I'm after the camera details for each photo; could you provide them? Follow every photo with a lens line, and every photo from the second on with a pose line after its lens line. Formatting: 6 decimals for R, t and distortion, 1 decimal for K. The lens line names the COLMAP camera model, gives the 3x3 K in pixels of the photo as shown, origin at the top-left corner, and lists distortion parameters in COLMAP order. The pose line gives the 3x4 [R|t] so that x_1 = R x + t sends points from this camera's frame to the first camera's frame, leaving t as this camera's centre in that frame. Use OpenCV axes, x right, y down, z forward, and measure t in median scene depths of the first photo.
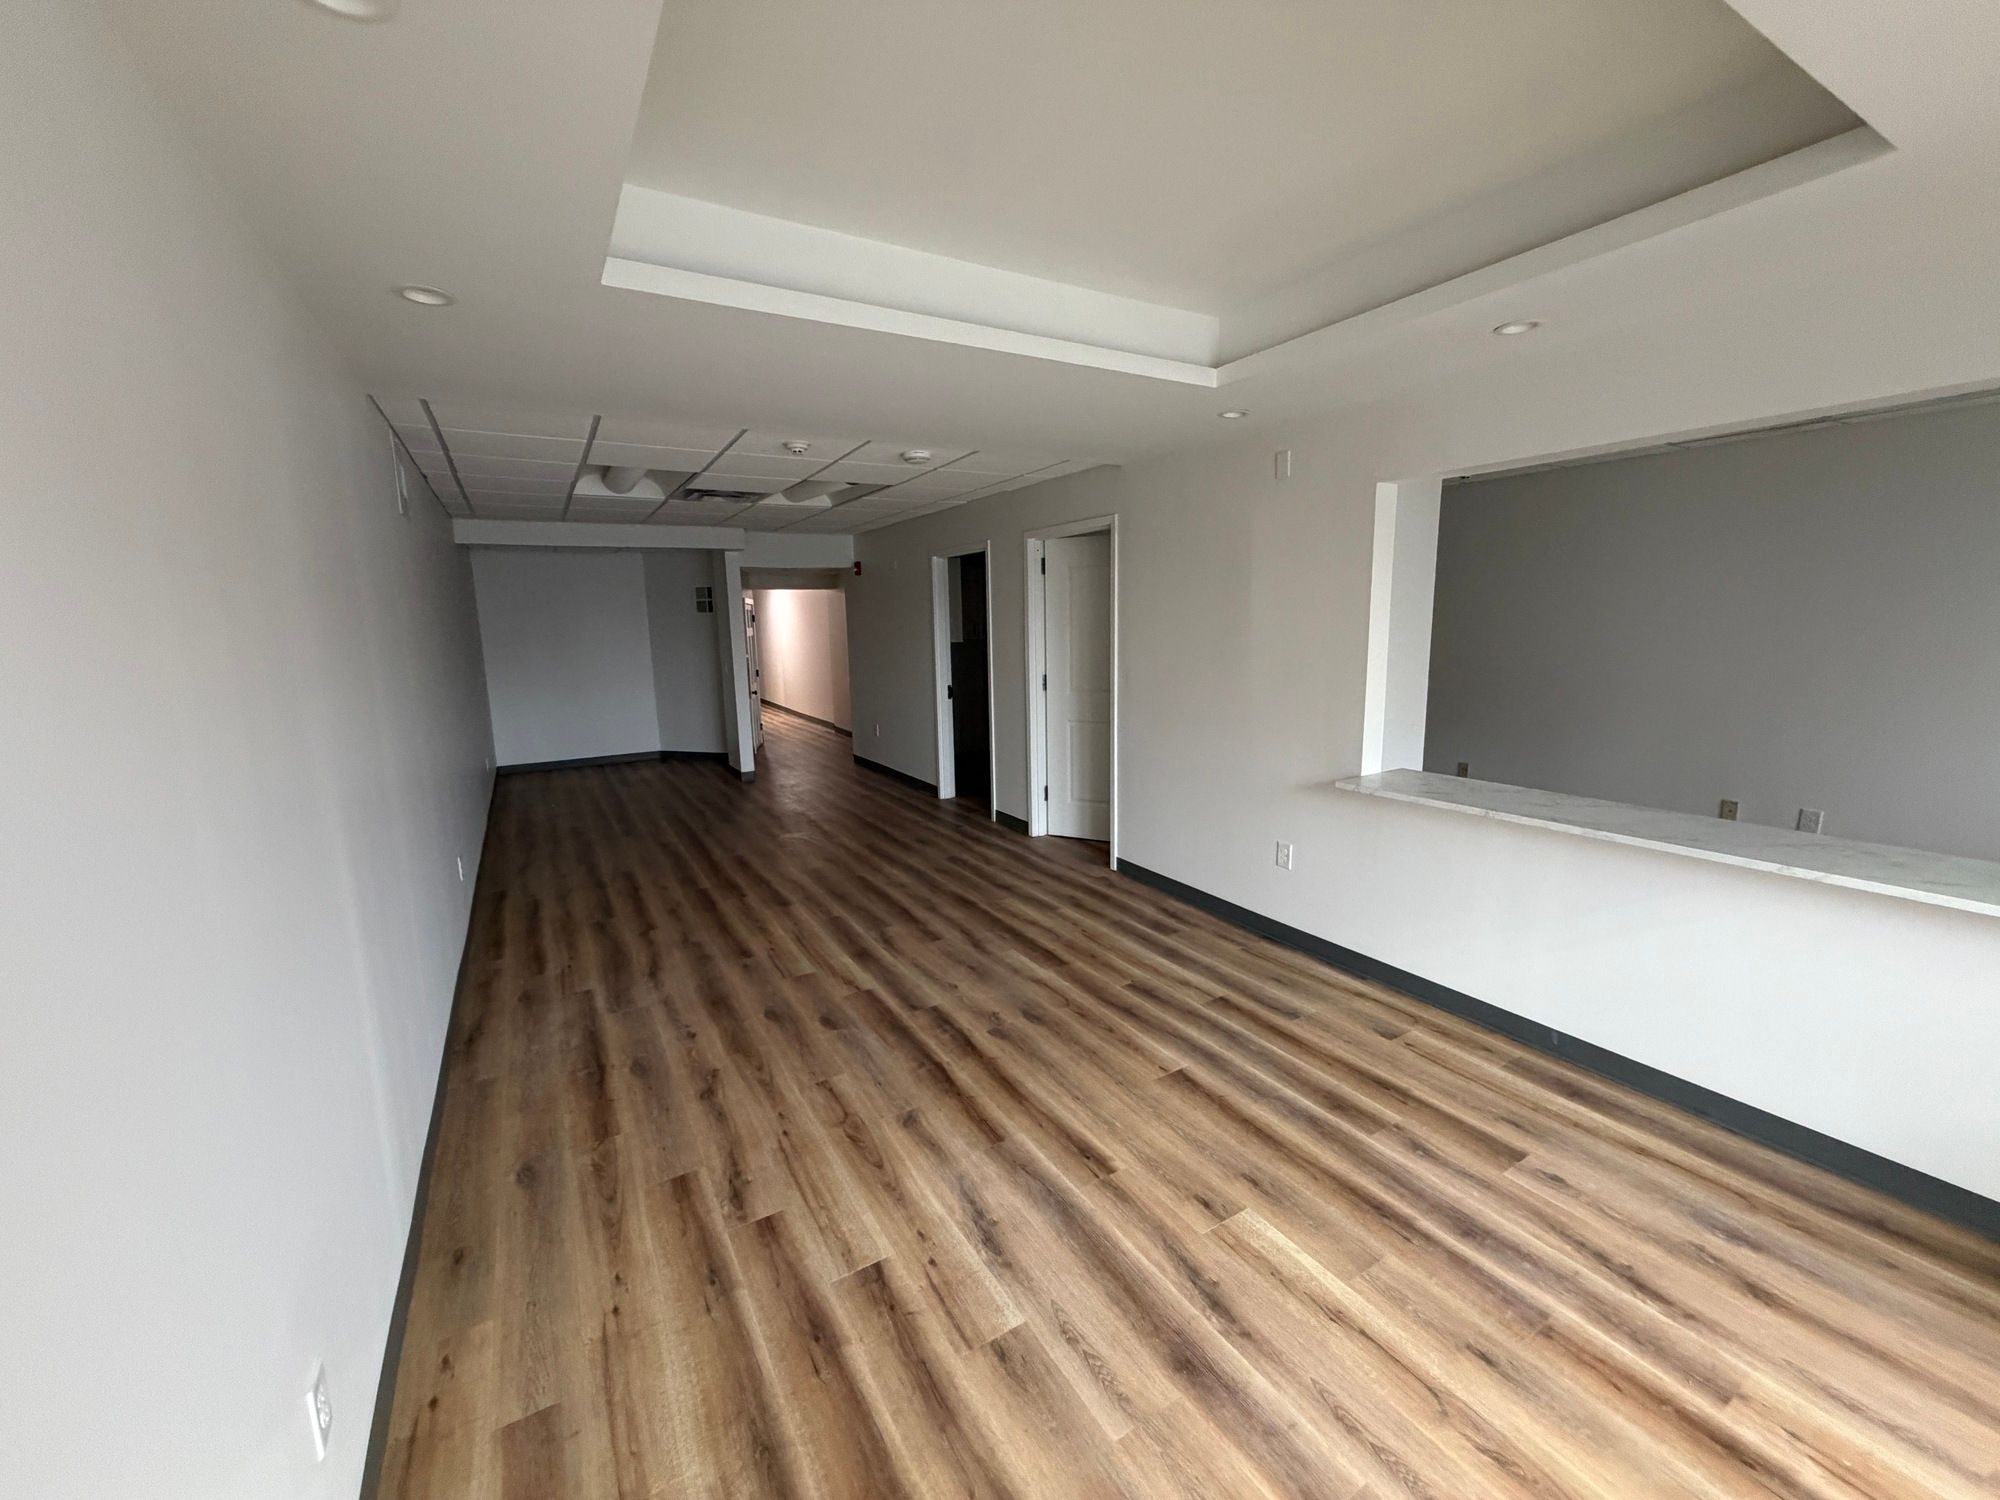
lens RADIAL K [[796.2, 0, 987.9], [0, 796.2, 747.7], [0, 0, 1]] dist [0.001592, -0.000009]
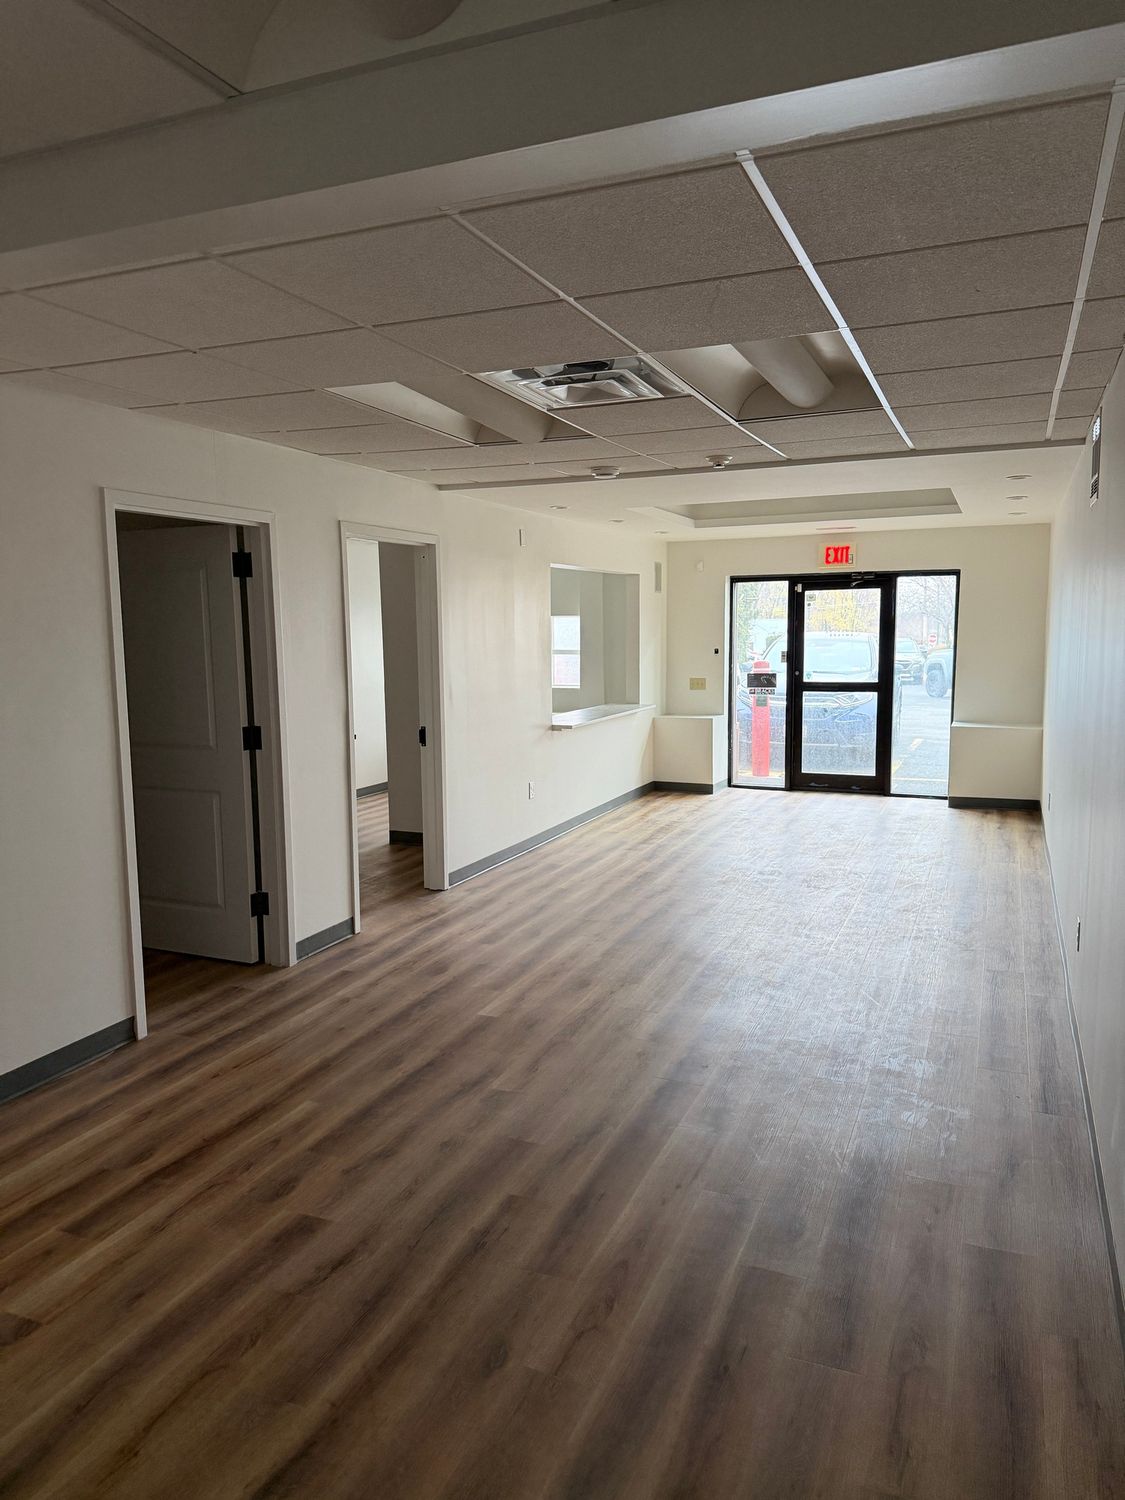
lens RADIAL K [[1038.4, 0, 562.5], [0, 1038.4, 750.0], [0, 0, 1]] dist [0.138915, -0.239025]
pose [[-0.601122, -0.065611, 0.796459, -1.221624], [0.157758, 0.967270, 0.198749, -0.319334], [-0.783431, 0.245120, -0.571097, 2.034627]]
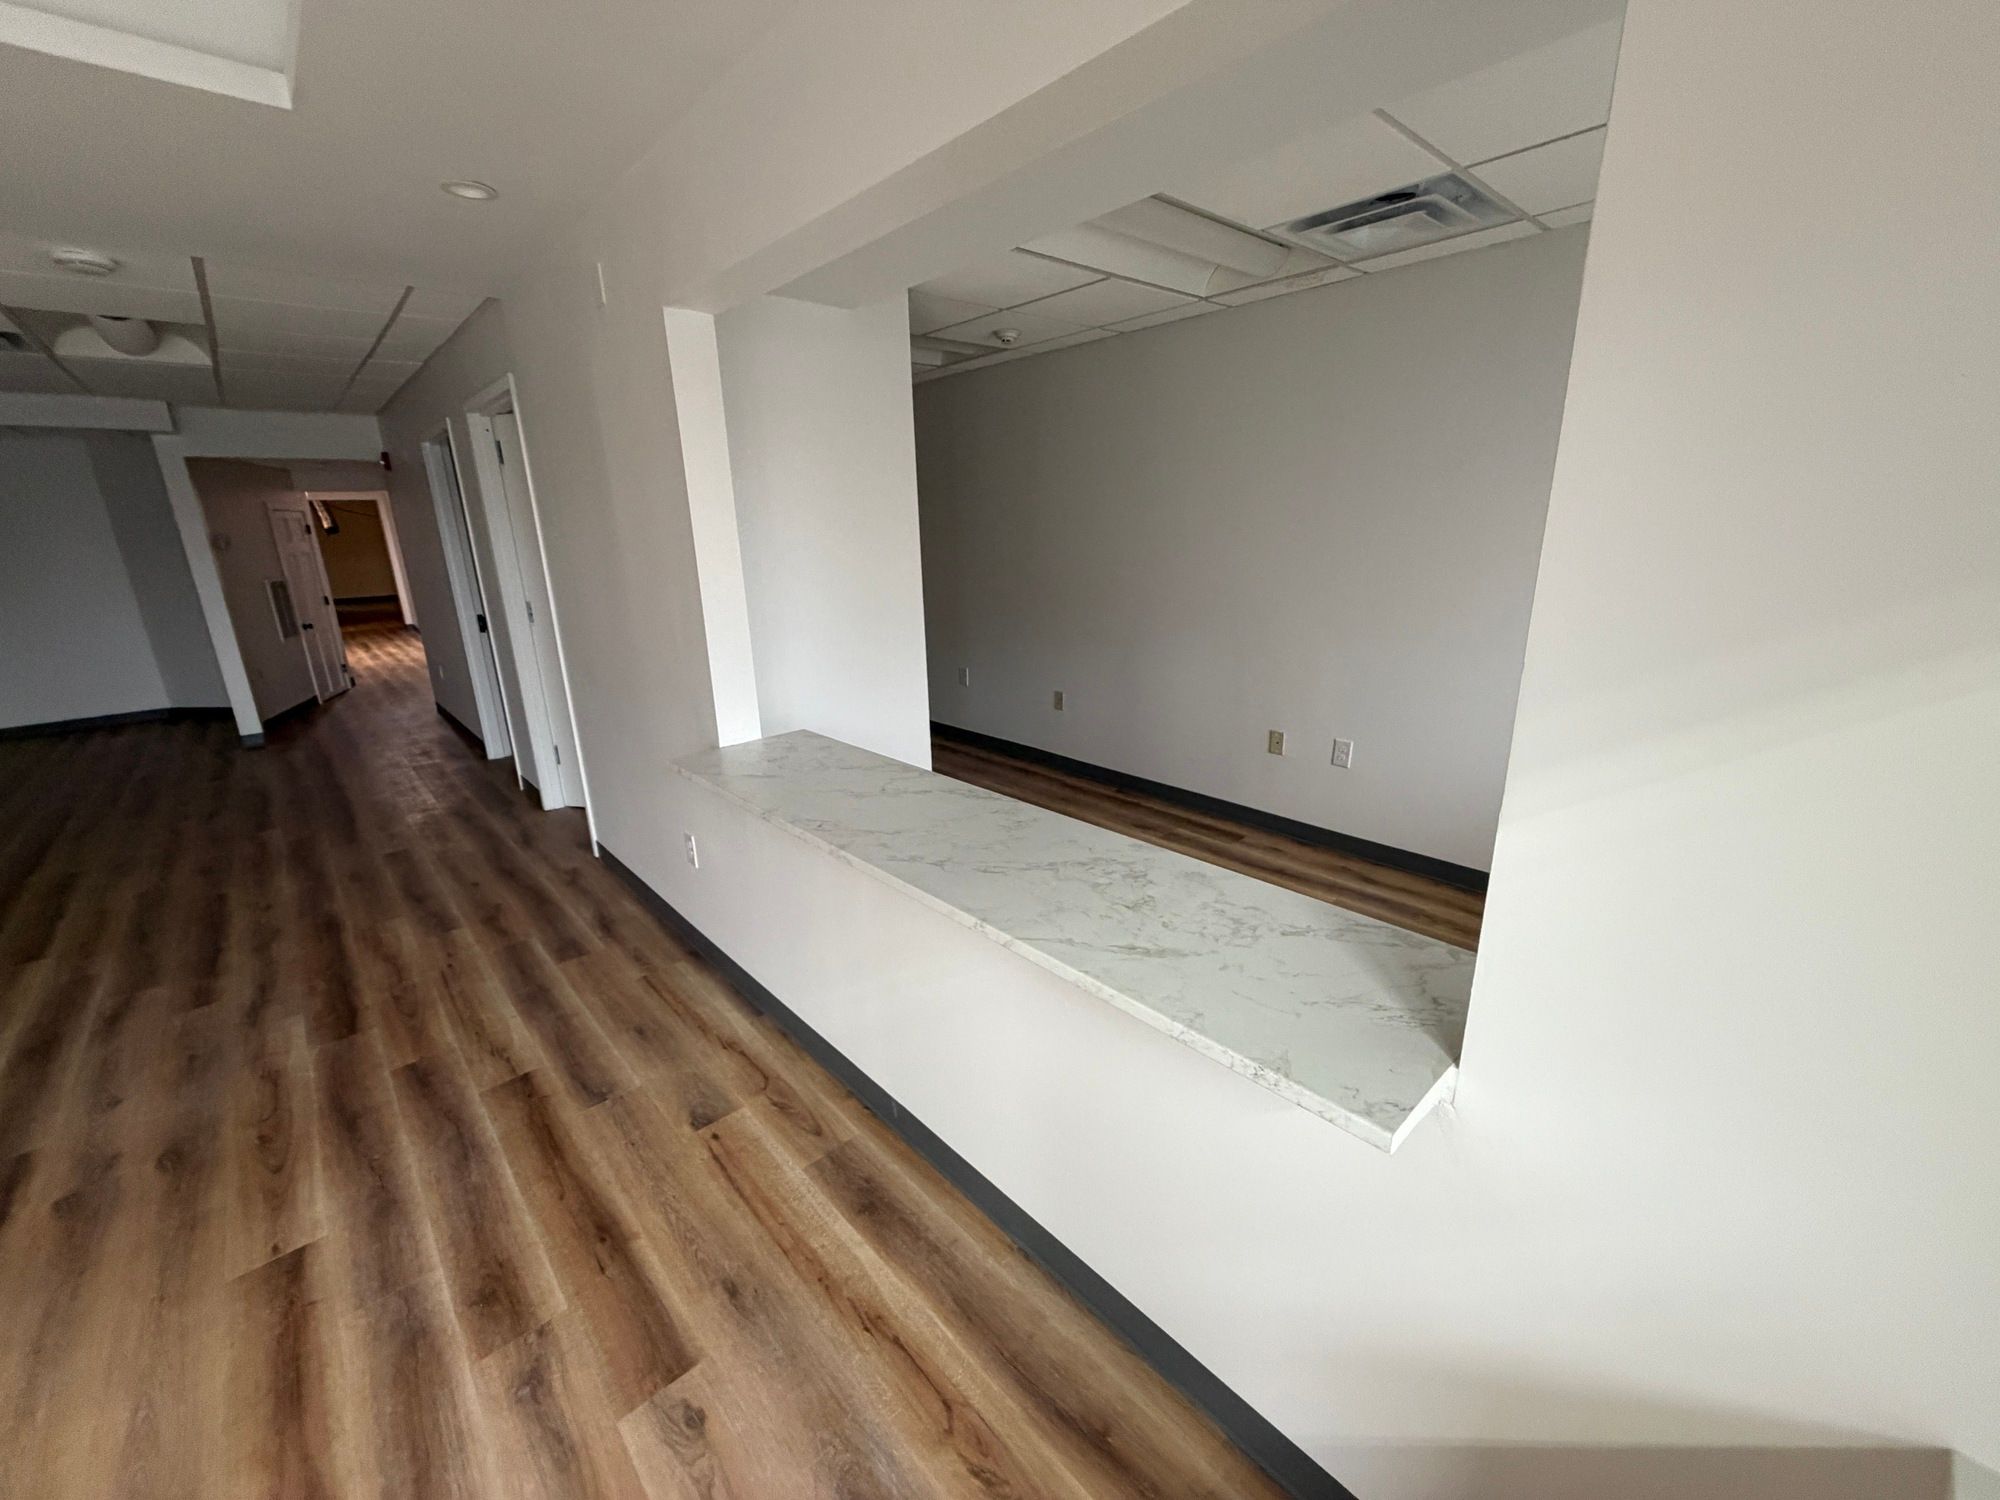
lens RADIAL K [[796.2, 0, 987.9], [0, 796.2, 747.7], [0, 0, 1]] dist [0.001592, -0.000009]
pose [[0.978460, -0.061173, 0.197164, 0.492821], [0.039942, 0.993138, 0.109920, -0.028263], [-0.202535, -0.099677, 0.974189, 0.227289]]
